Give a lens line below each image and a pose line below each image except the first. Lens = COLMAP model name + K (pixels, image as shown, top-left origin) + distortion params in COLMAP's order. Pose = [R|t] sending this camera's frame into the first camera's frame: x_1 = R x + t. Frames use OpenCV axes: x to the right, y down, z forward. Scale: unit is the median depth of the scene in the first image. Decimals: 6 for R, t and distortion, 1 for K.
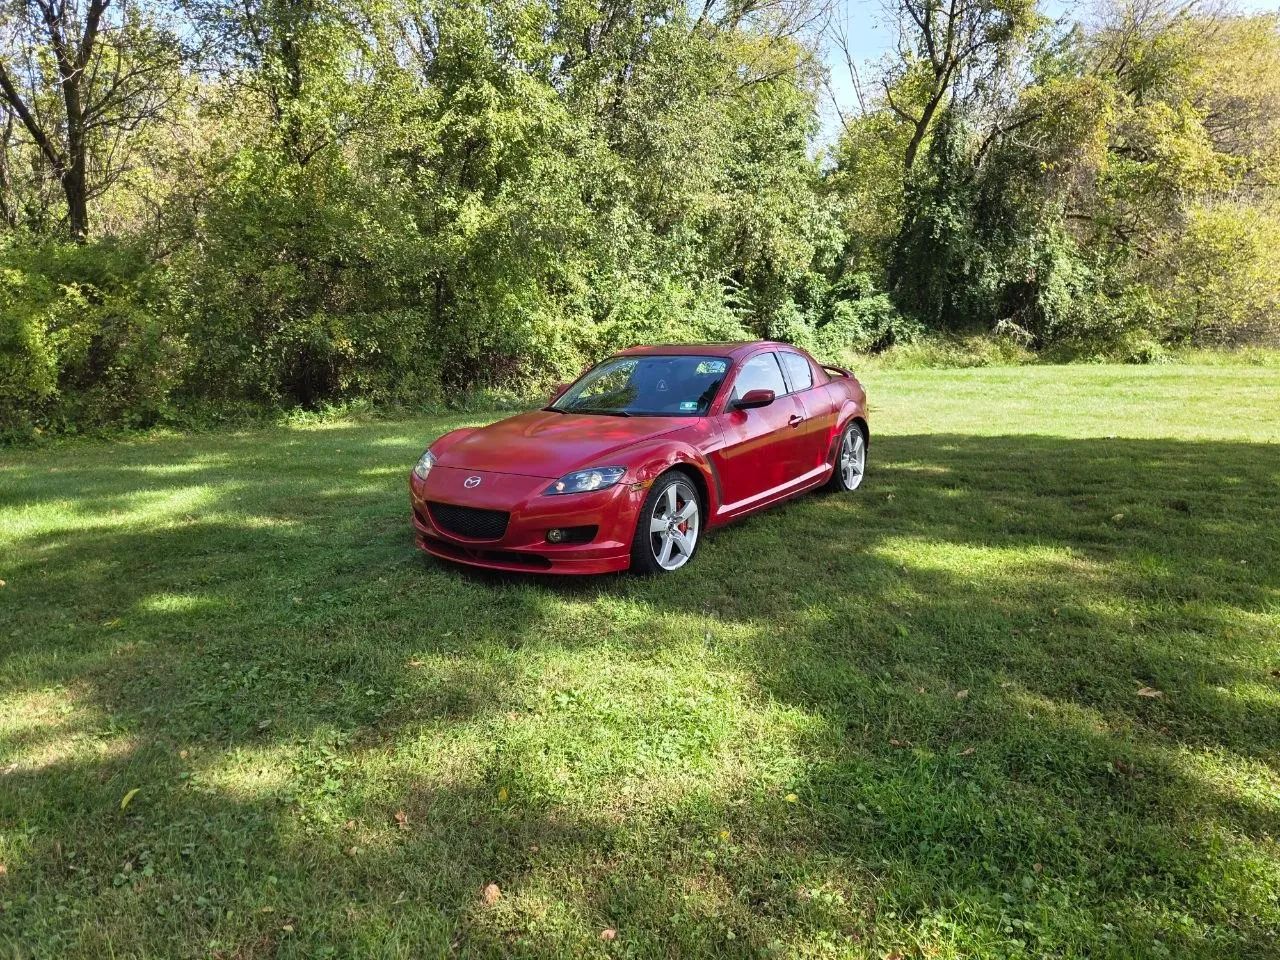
lens RADIAL K [[836.4, 0, 651.5], [0, 836.4, 467.6], [0, 0, 1]] dist [0.033402, -0.048003]
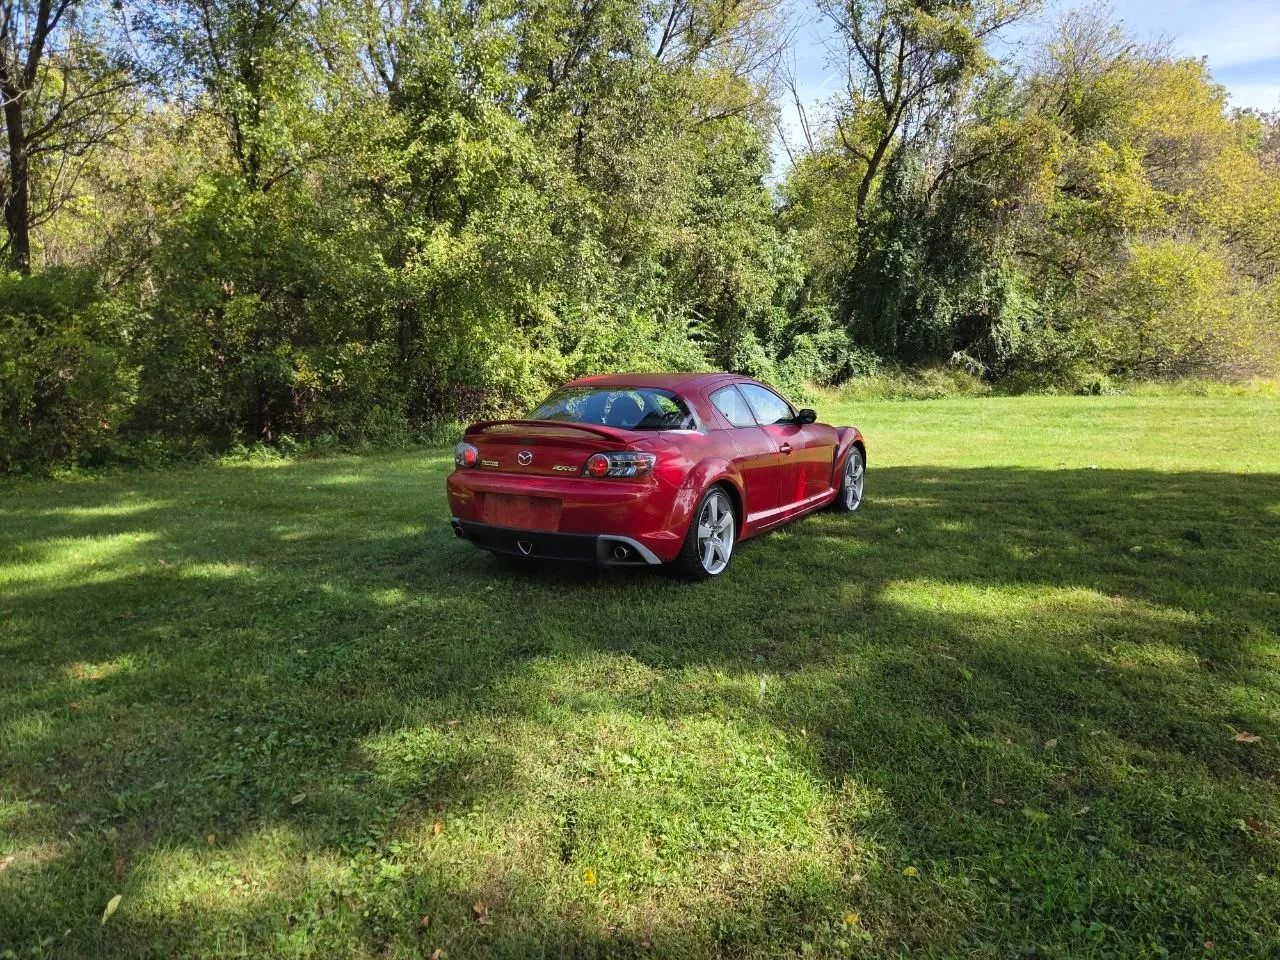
lens RADIAL K [[830.3, 0, 640.0], [0, 830.3, 480.0], [0, 0, 1]] dist [0.036136, -0.041668]
pose [[0.998584, -0.008479, 0.052513, -0.025220], [0.009738, 0.999670, -0.023766, -0.001378], [-0.052294, 0.024243, 0.998337, 0.015995]]
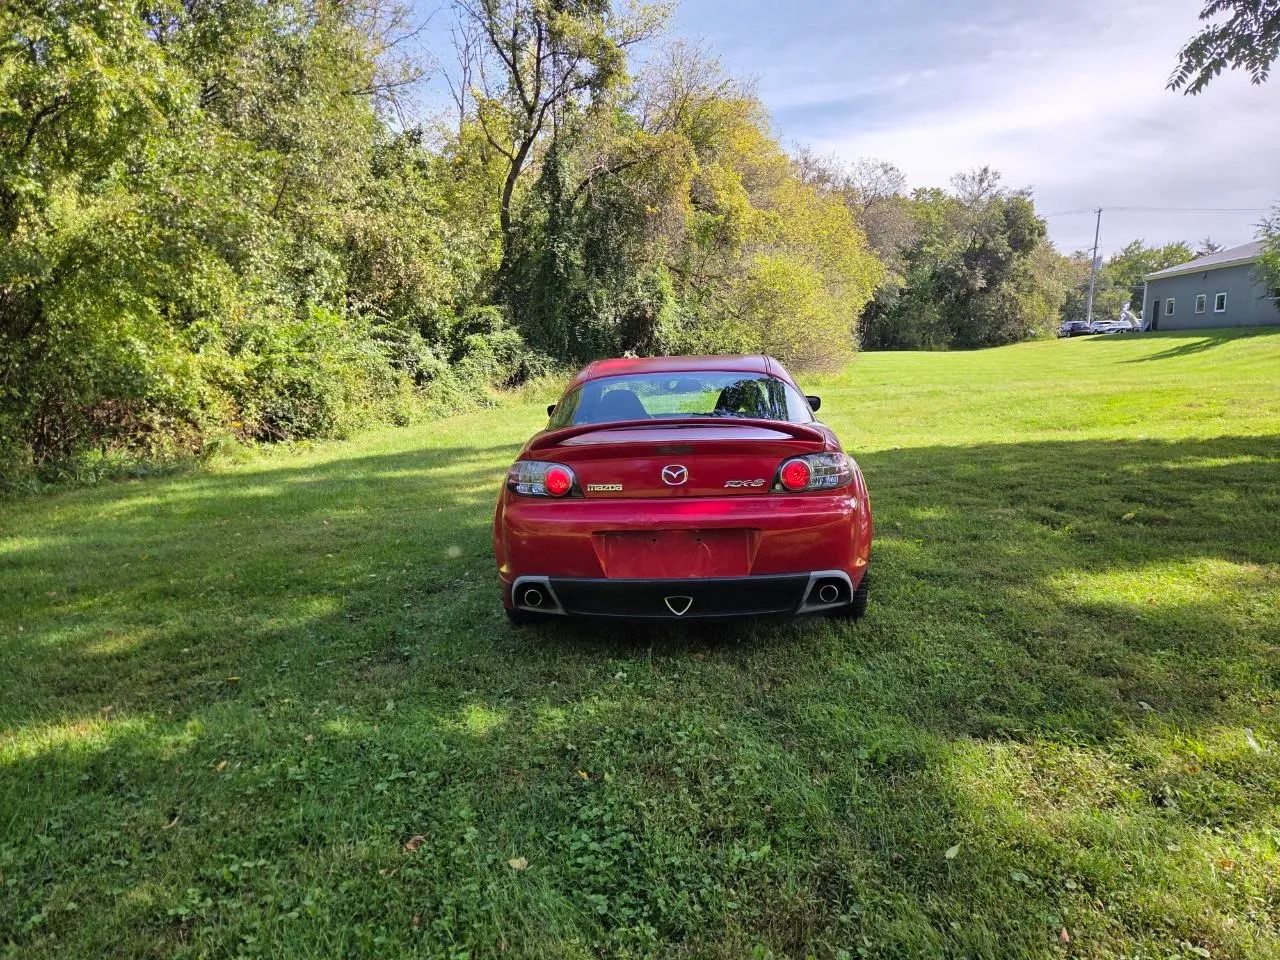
lens RADIAL K [[830.3, 0, 640.0], [0, 830.3, 480.0], [0, 0, 1]] dist [0.036136, -0.041668]
pose [[0.852793, -0.090248, 0.514393, -0.136019], [0.107237, 0.994228, -0.003351, -0.013002], [-0.511121, 0.058019, 0.857548, 0.120921]]
